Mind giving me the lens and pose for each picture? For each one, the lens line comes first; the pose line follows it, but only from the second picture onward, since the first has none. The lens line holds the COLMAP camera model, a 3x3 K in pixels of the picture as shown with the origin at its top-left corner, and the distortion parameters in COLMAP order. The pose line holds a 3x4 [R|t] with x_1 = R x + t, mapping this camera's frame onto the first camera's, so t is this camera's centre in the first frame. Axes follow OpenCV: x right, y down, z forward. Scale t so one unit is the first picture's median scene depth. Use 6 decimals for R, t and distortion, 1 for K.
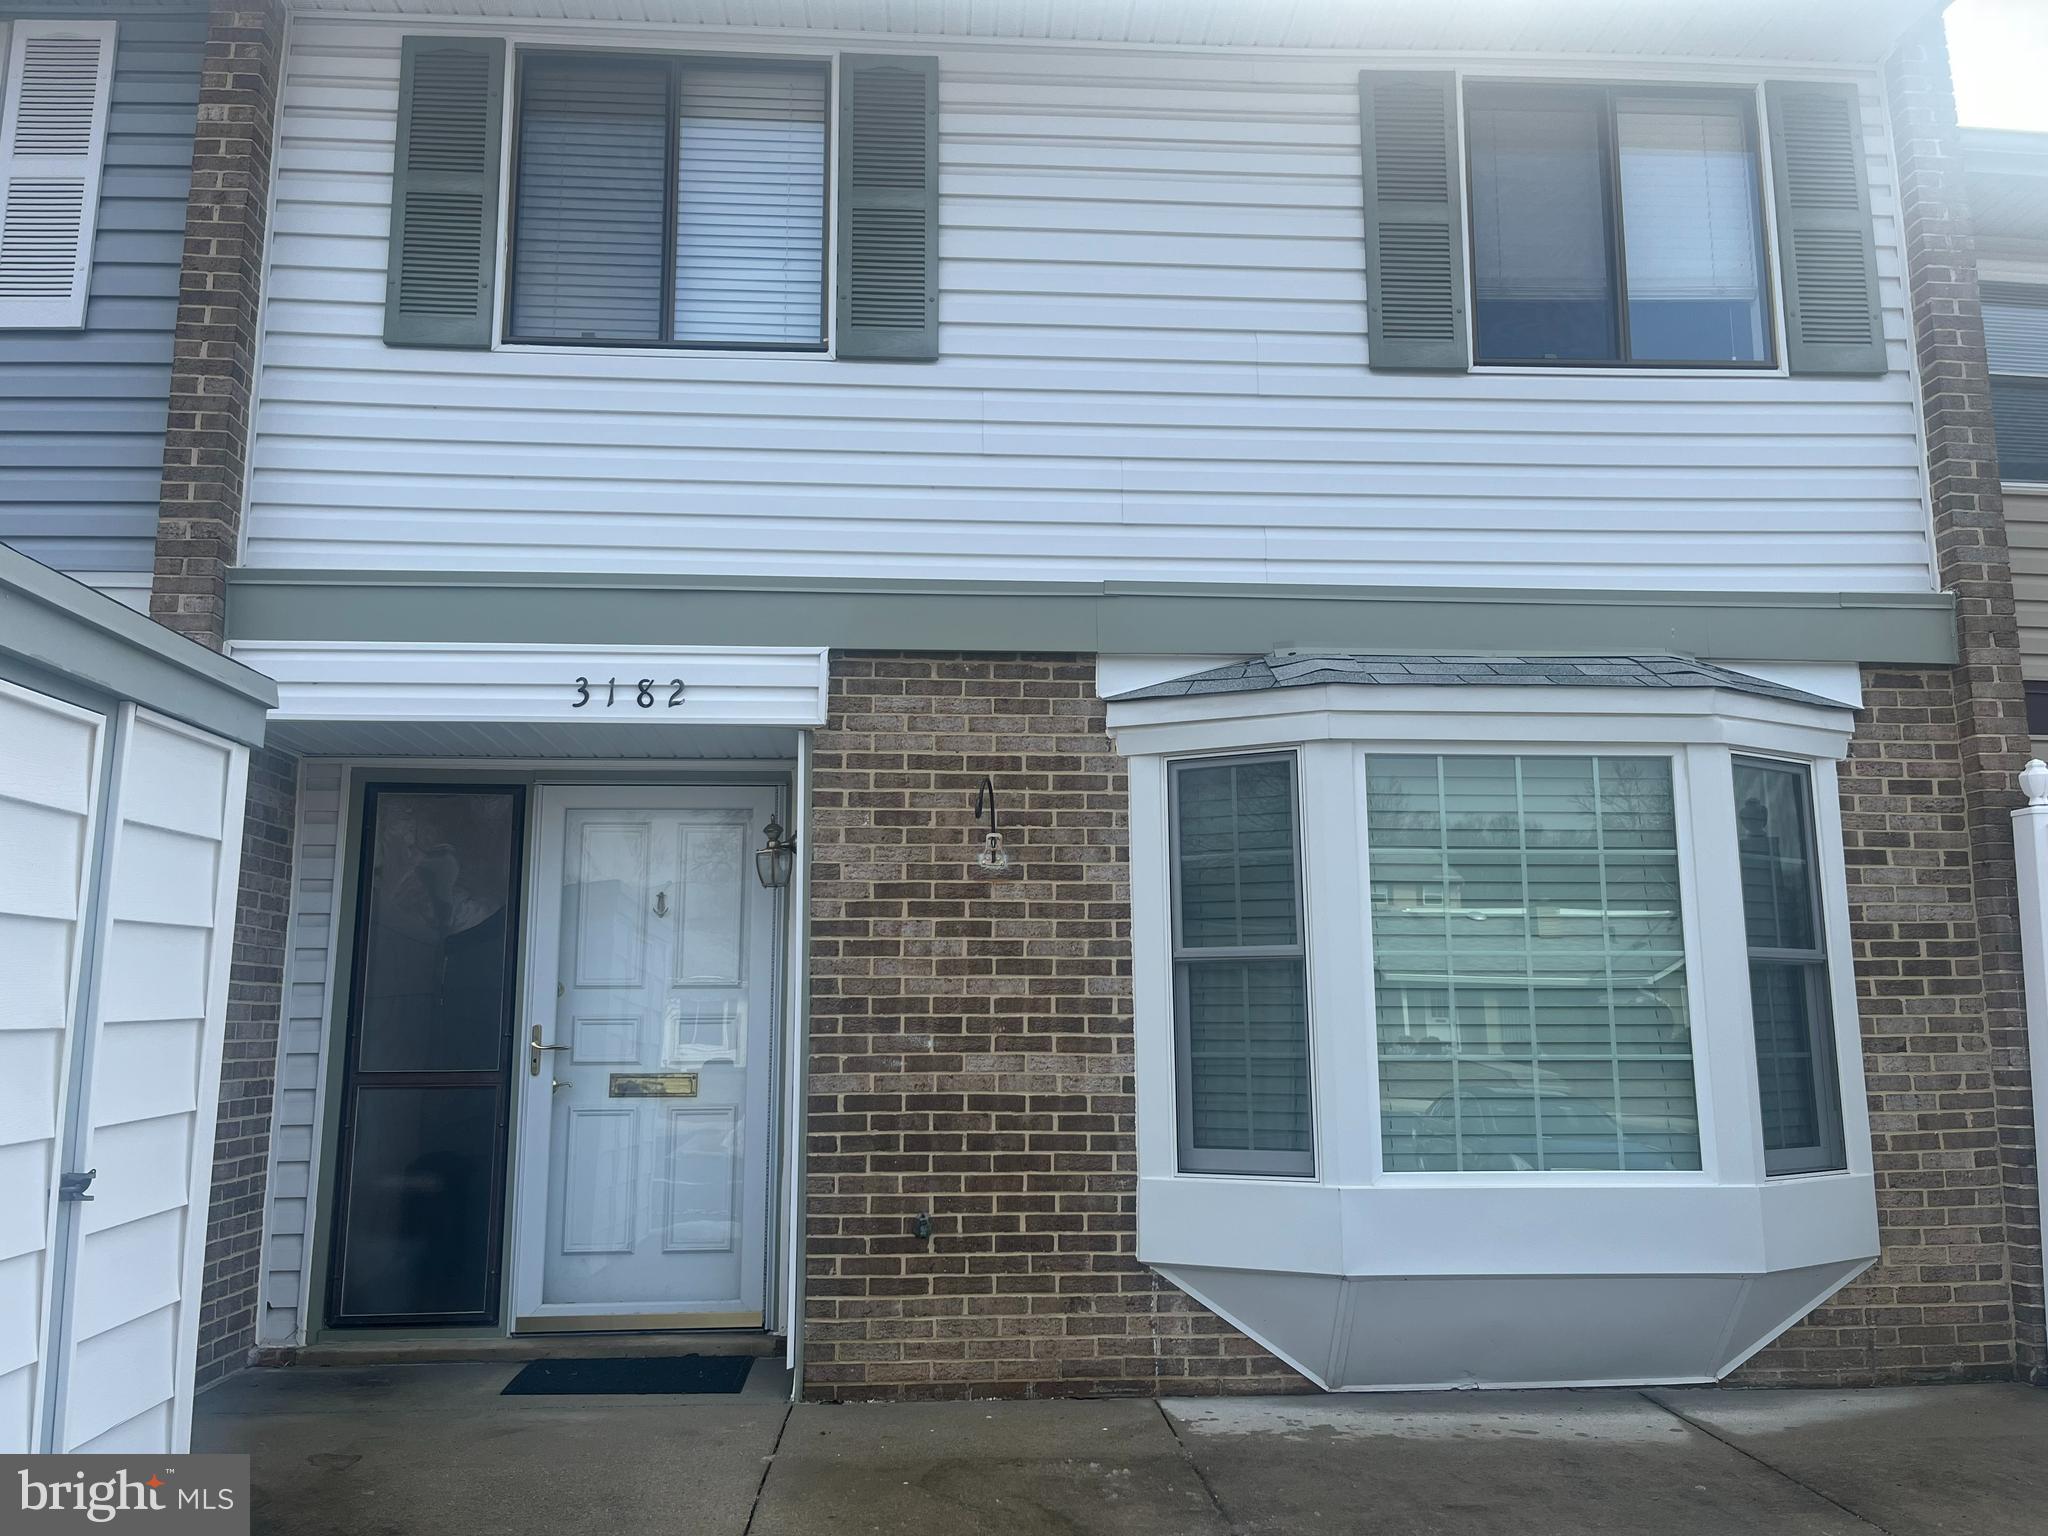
lens RADIAL K [[1558.1, 0, 1027.1], [0, 1558.1, 773.4], [0, 0, 1]] dist [0.071475, -0.087959]
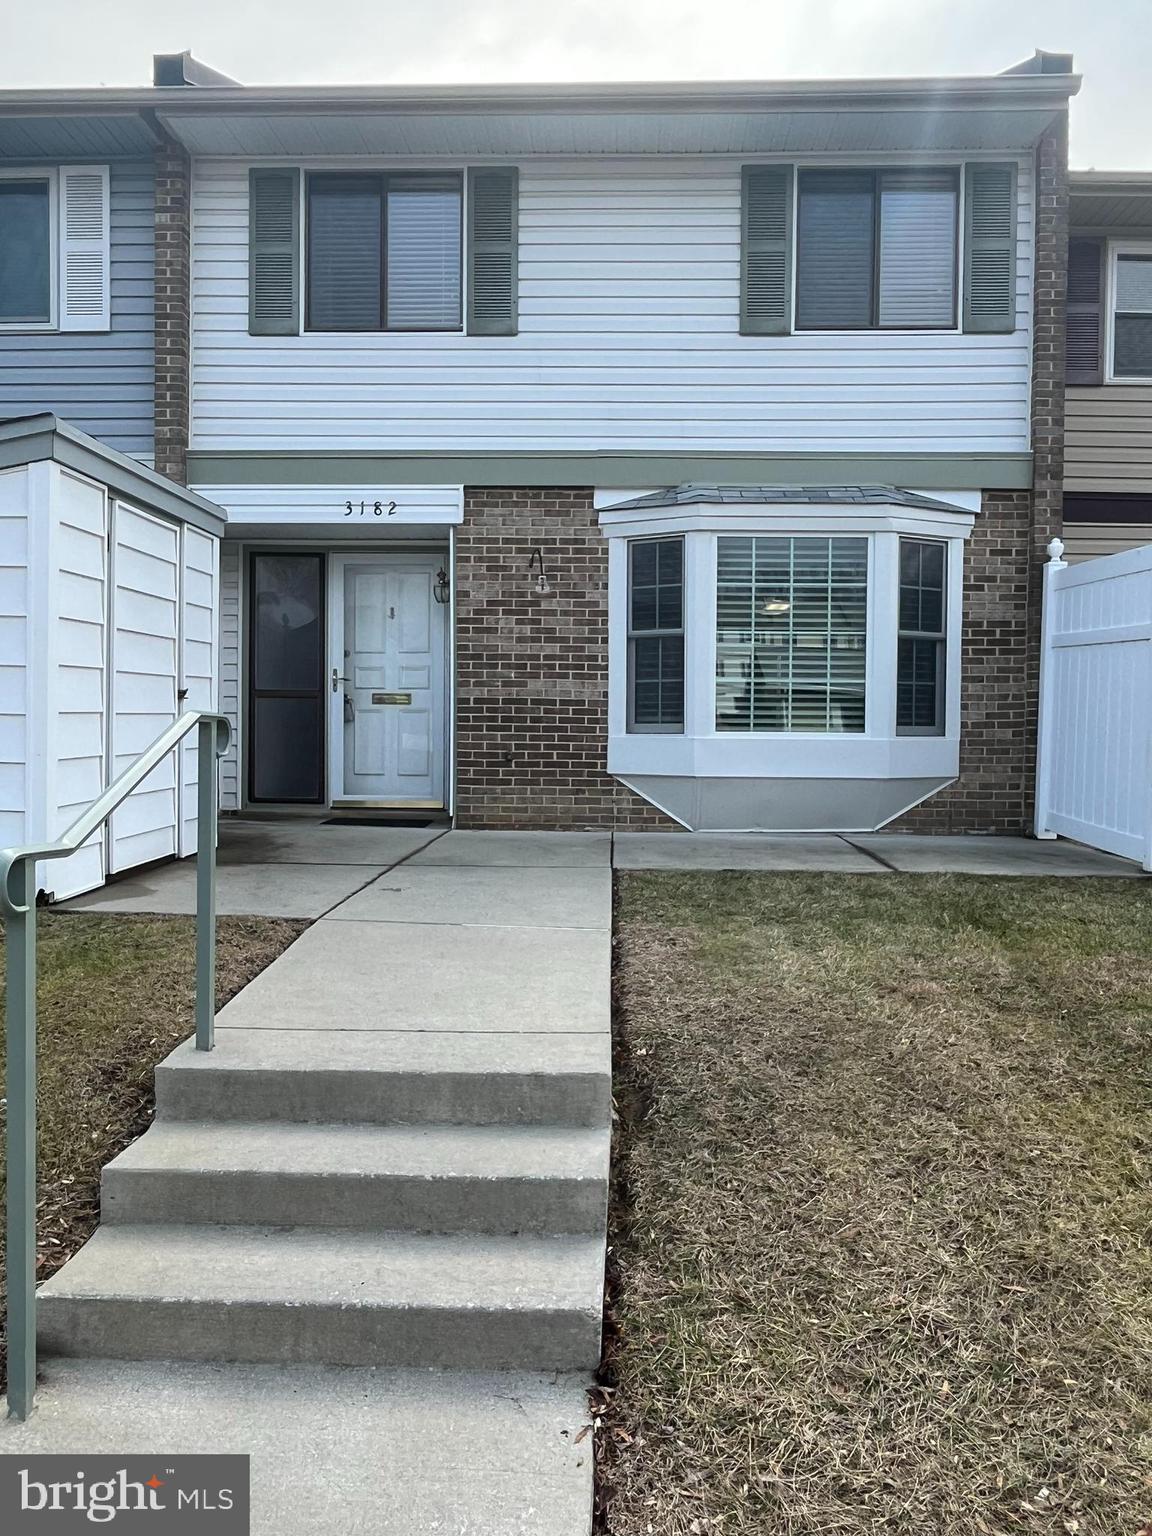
lens RADIAL K [[1211.2, 0, 591.1], [0, 1211.2, 777.7], [0, 0, 1]] dist [0.001212, 0.017076]
pose [[0.995698, 0.015172, -0.091410, 0.194300], [0.002416, 0.981918, 0.189291, -0.002902], [0.092629, -0.188698, 0.977657, -0.629076]]
